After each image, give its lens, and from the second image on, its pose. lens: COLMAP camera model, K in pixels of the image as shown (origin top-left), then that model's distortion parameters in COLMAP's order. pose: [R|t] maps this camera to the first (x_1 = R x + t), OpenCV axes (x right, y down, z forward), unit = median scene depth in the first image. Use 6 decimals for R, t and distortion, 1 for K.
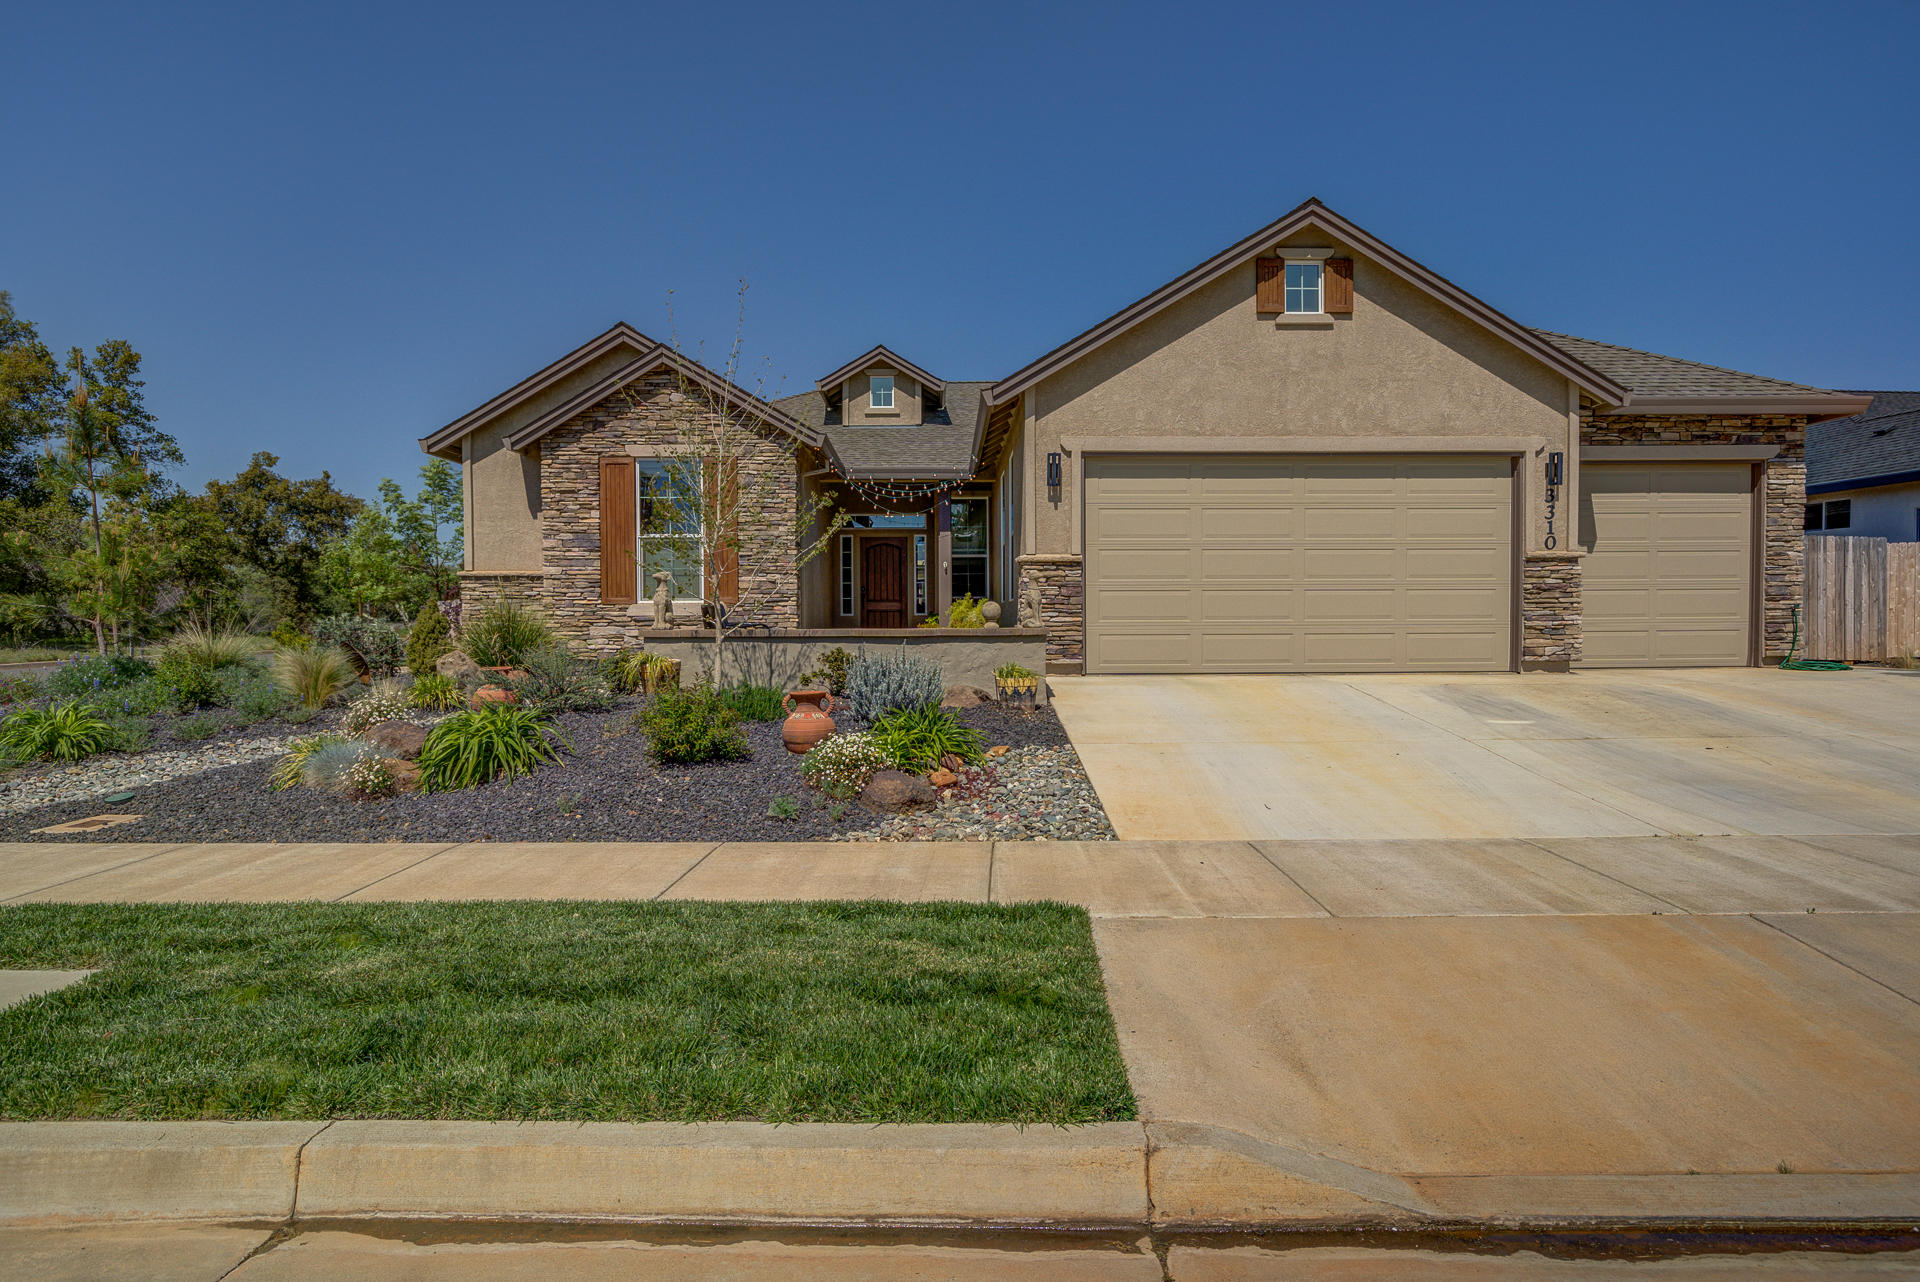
lens RADIAL K [[1148.2, 0, 956.3], [0, 1148.2, 641.1], [0, 0, 1]] dist [0.003338, 0.001361]
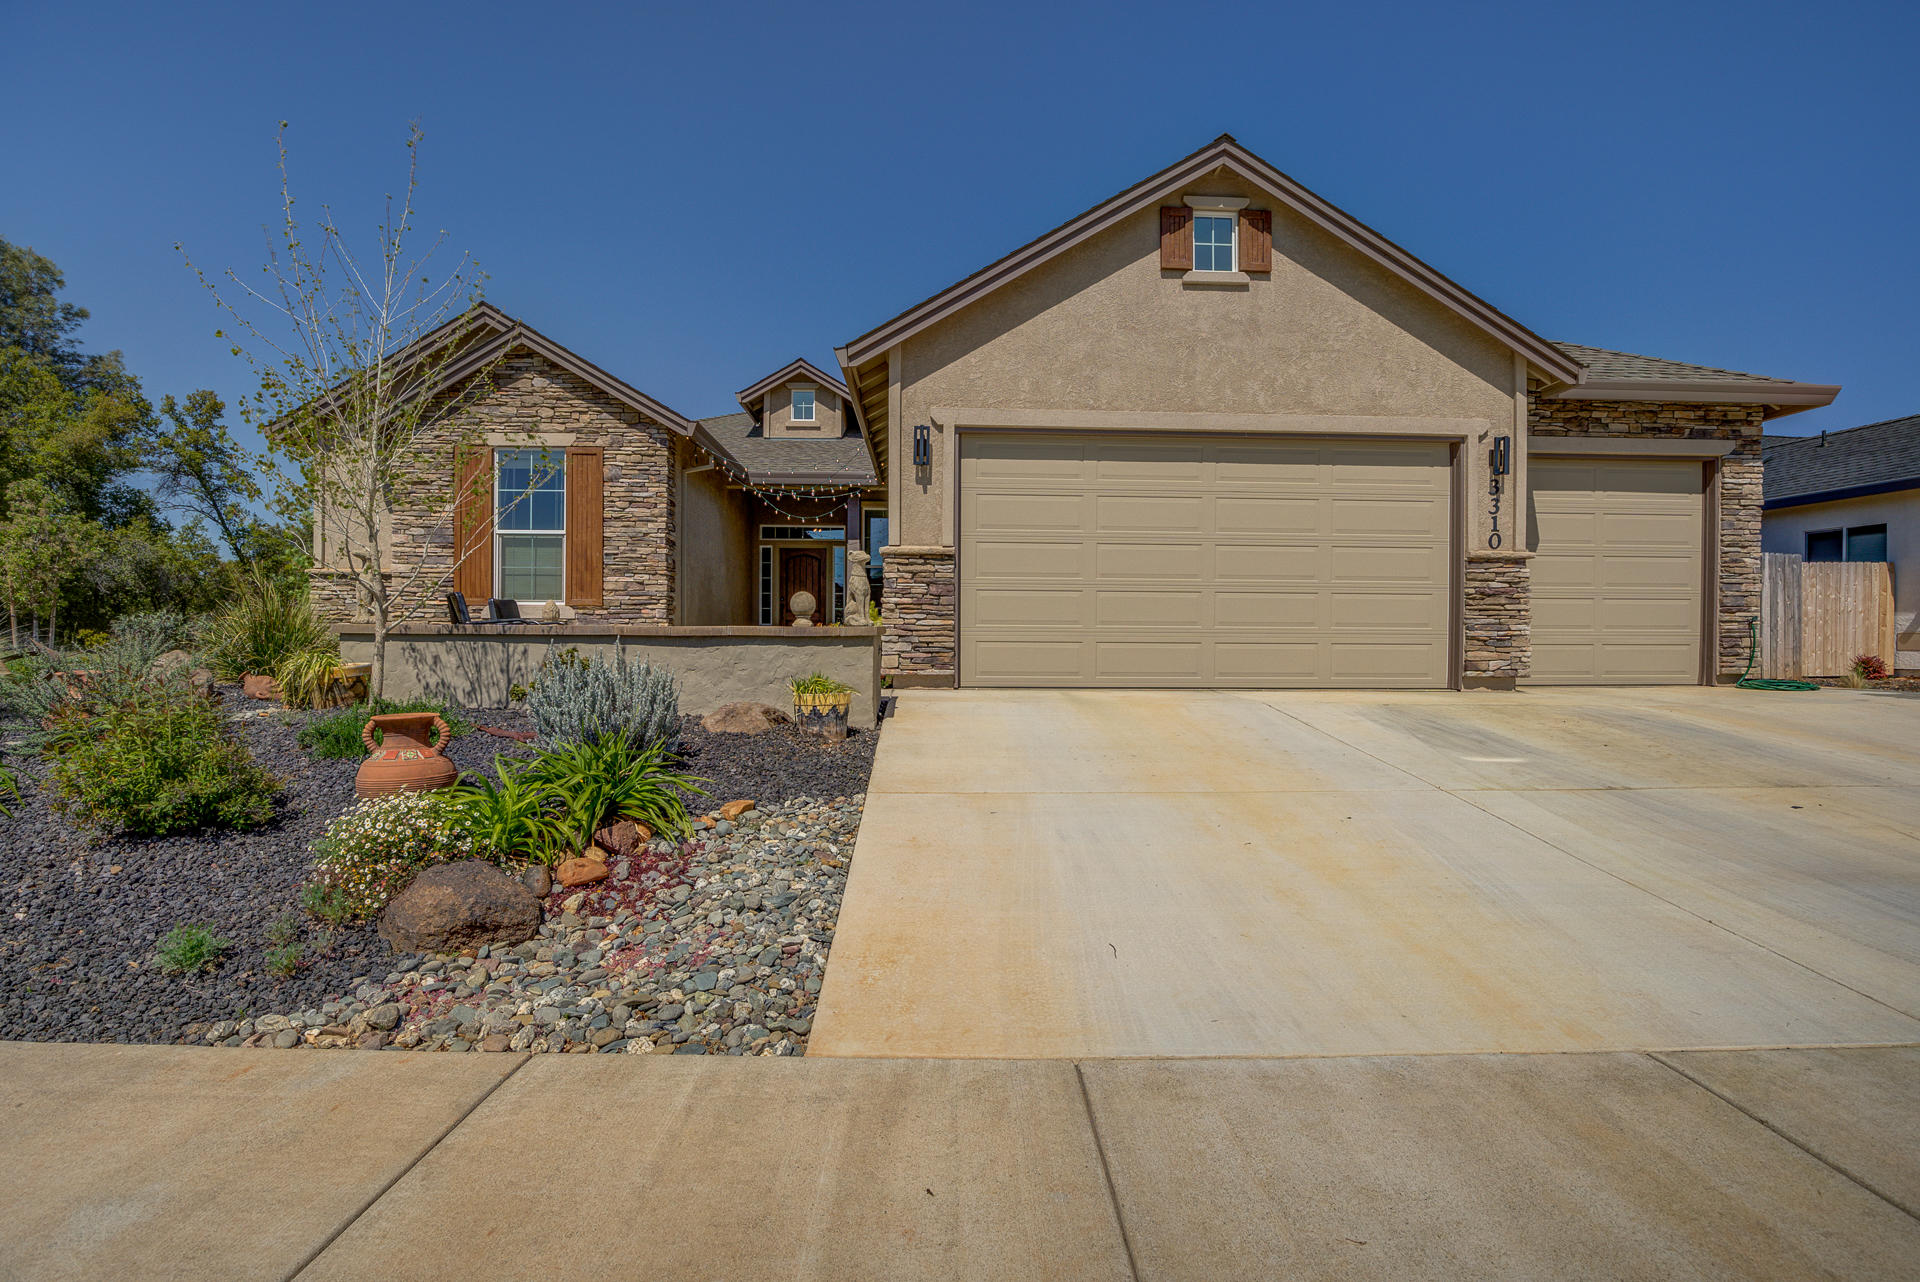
lens RADIAL K [[882.9, 0, 963.6], [0, 882.9, 644.3], [0, 0, 1]] dist [-0.019048, -0.000430]
pose [[0.999868, 0.010566, 0.012315, 0.106469], [-0.010383, 0.999835, -0.014875, 0.006560], [-0.012470, 0.014745, 0.999814, 0.340331]]
